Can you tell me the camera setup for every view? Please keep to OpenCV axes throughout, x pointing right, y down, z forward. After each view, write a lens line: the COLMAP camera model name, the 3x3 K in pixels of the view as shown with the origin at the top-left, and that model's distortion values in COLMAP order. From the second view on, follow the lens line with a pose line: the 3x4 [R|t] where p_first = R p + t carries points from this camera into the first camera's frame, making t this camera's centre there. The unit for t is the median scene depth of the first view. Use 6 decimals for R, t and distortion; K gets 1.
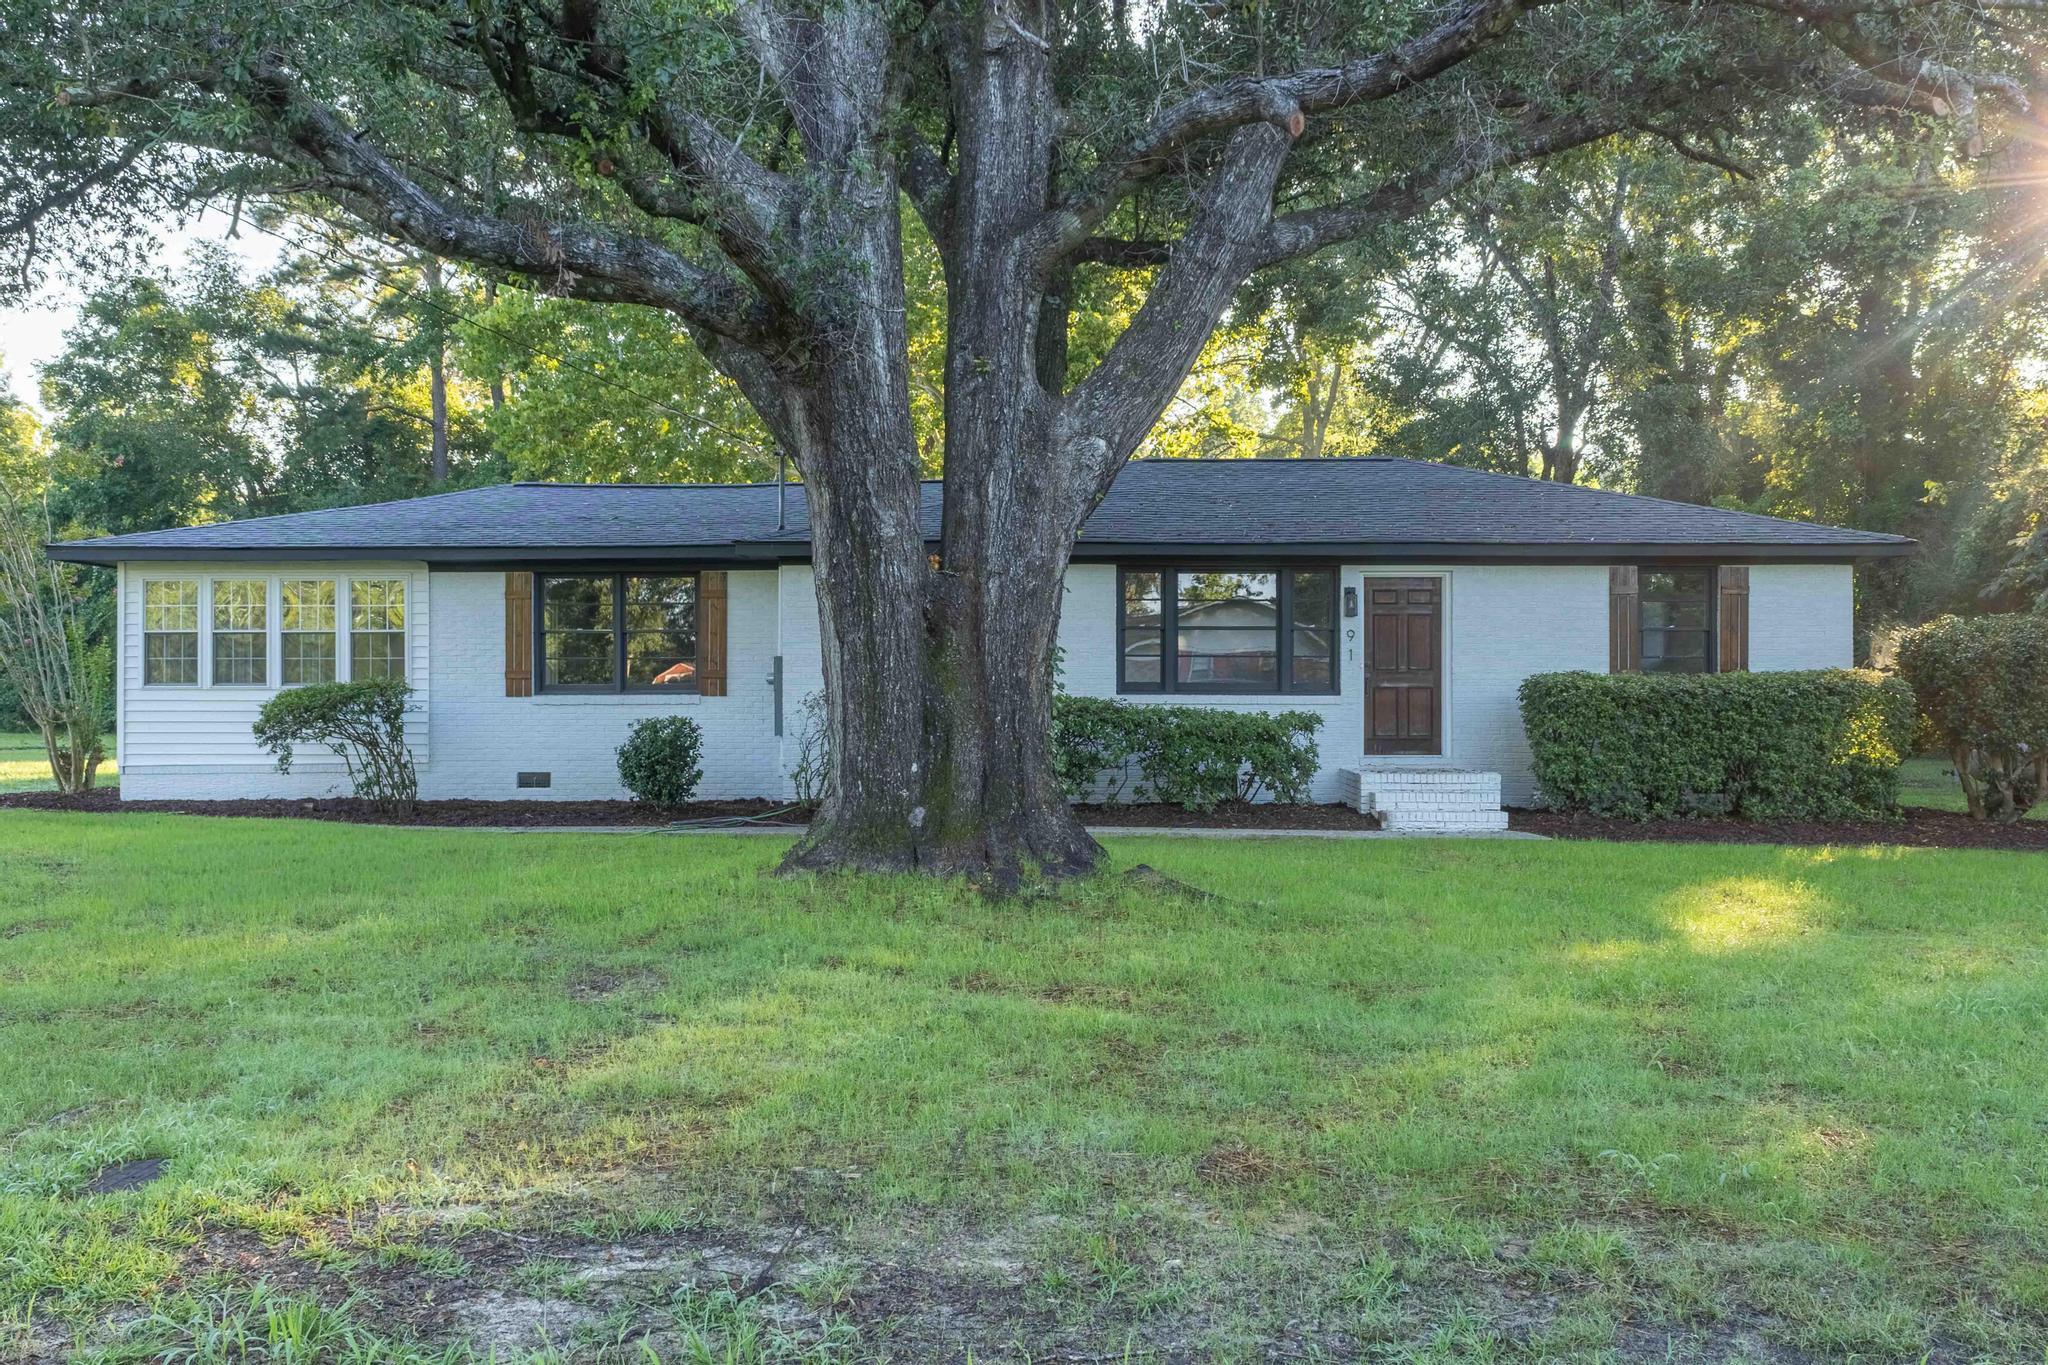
lens RADIAL K [[1079.3, 0, 1024.5], [0, 1079.3, 685.2], [0, 0, 1]] dist [-0.030453, -0.000378]
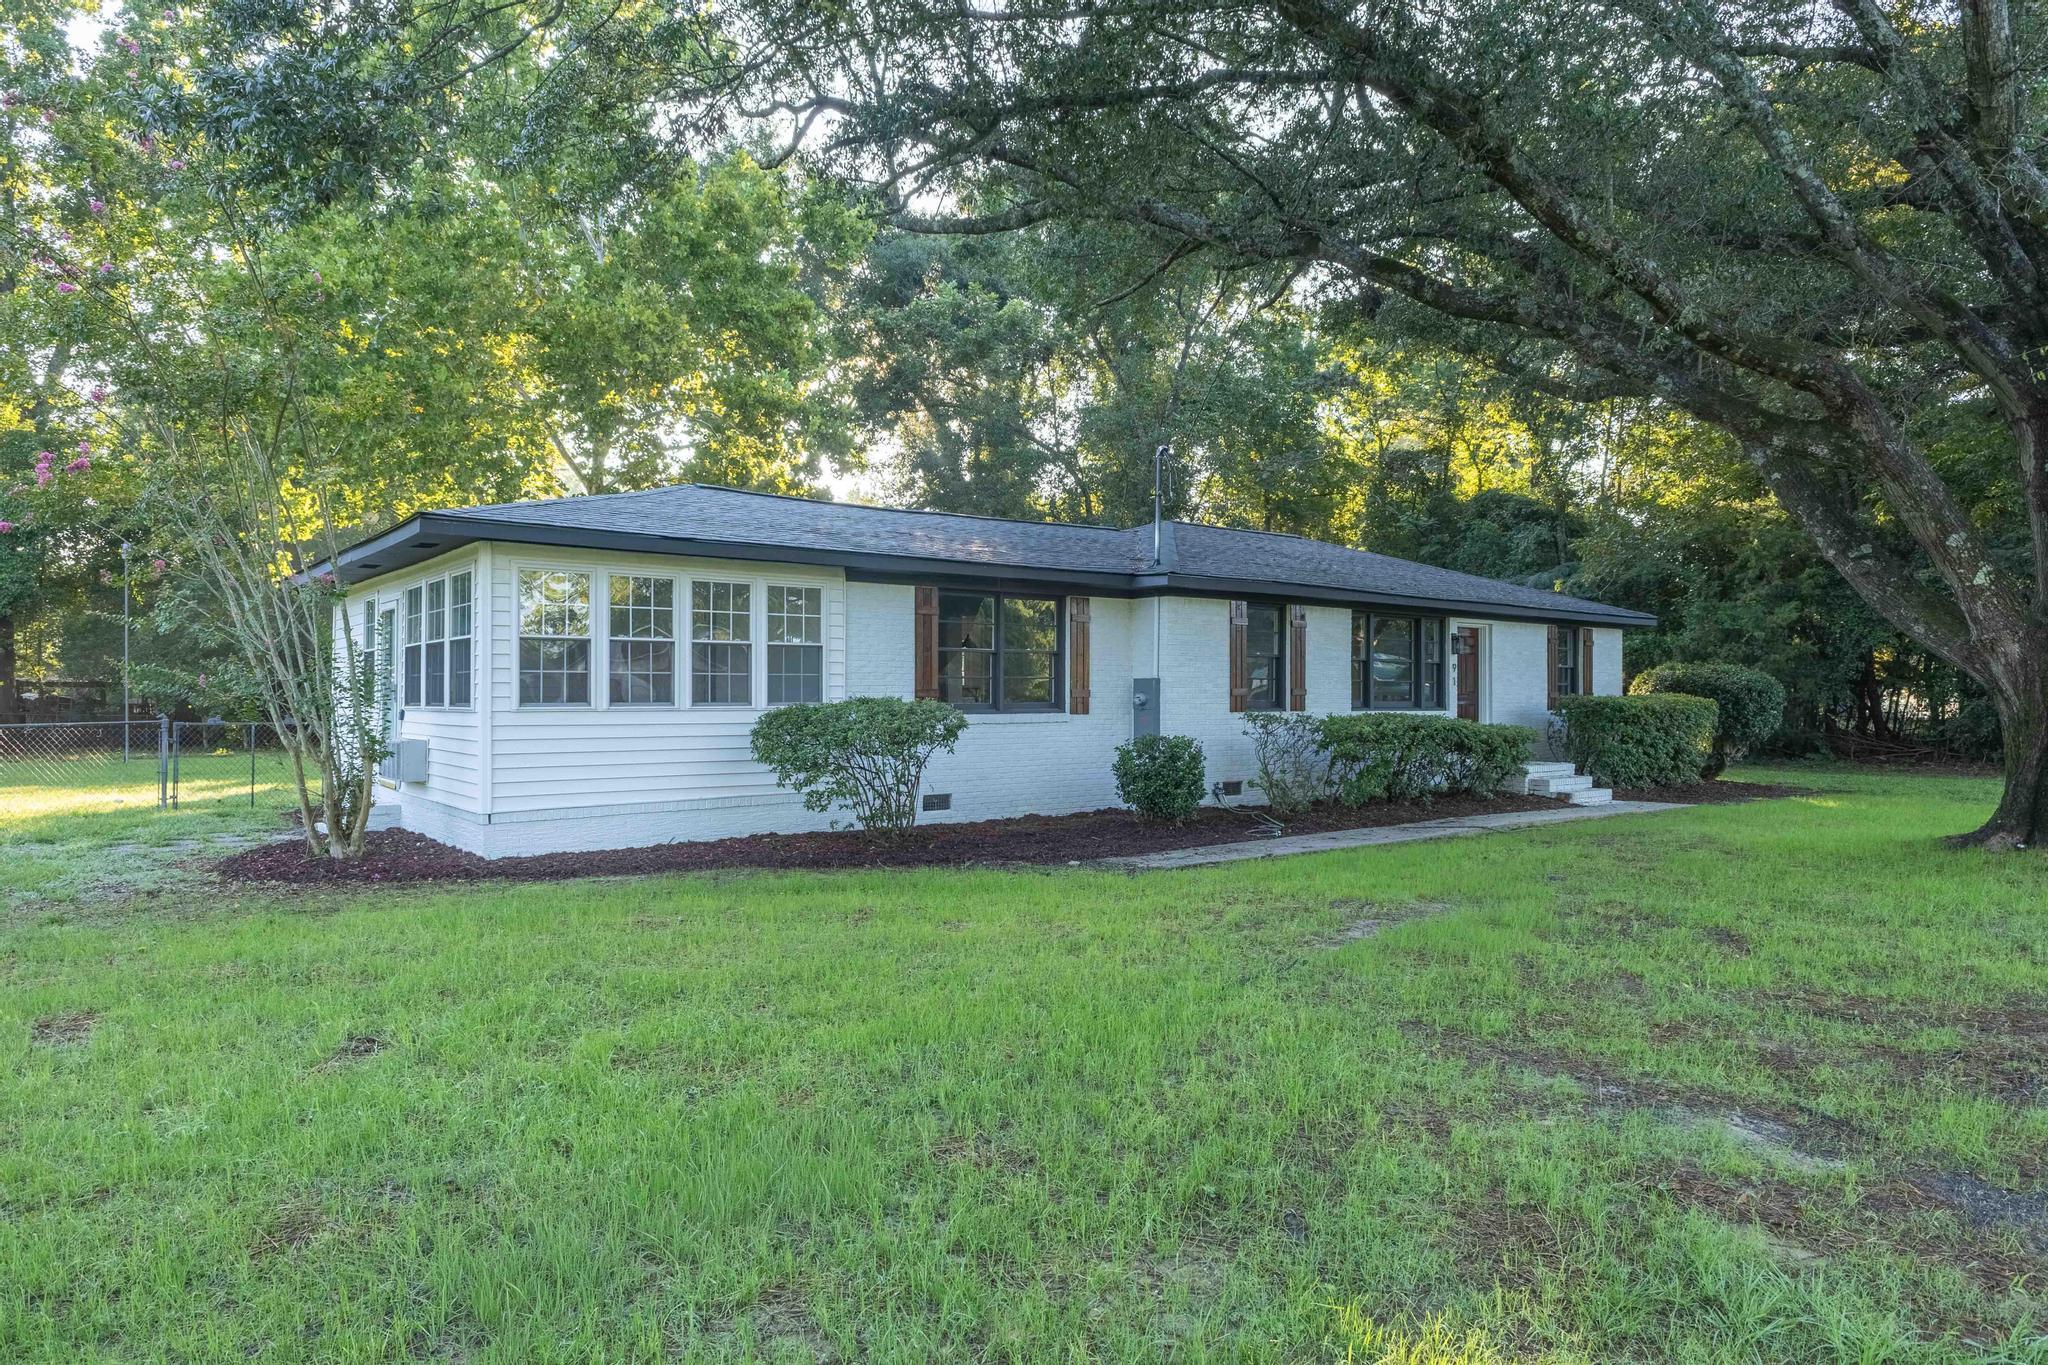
lens RADIAL K [[1246.3, 0, 1027.2], [0, 1246.3, 677.7], [0, 0, 1]] dist [0.005936, 0.002984]
pose [[0.789058, 0.011942, 0.614203, -1.151071], [-0.000841, 0.999831, -0.018360, -0.003485], [-0.614319, 0.013971, 0.788934, 0.069801]]
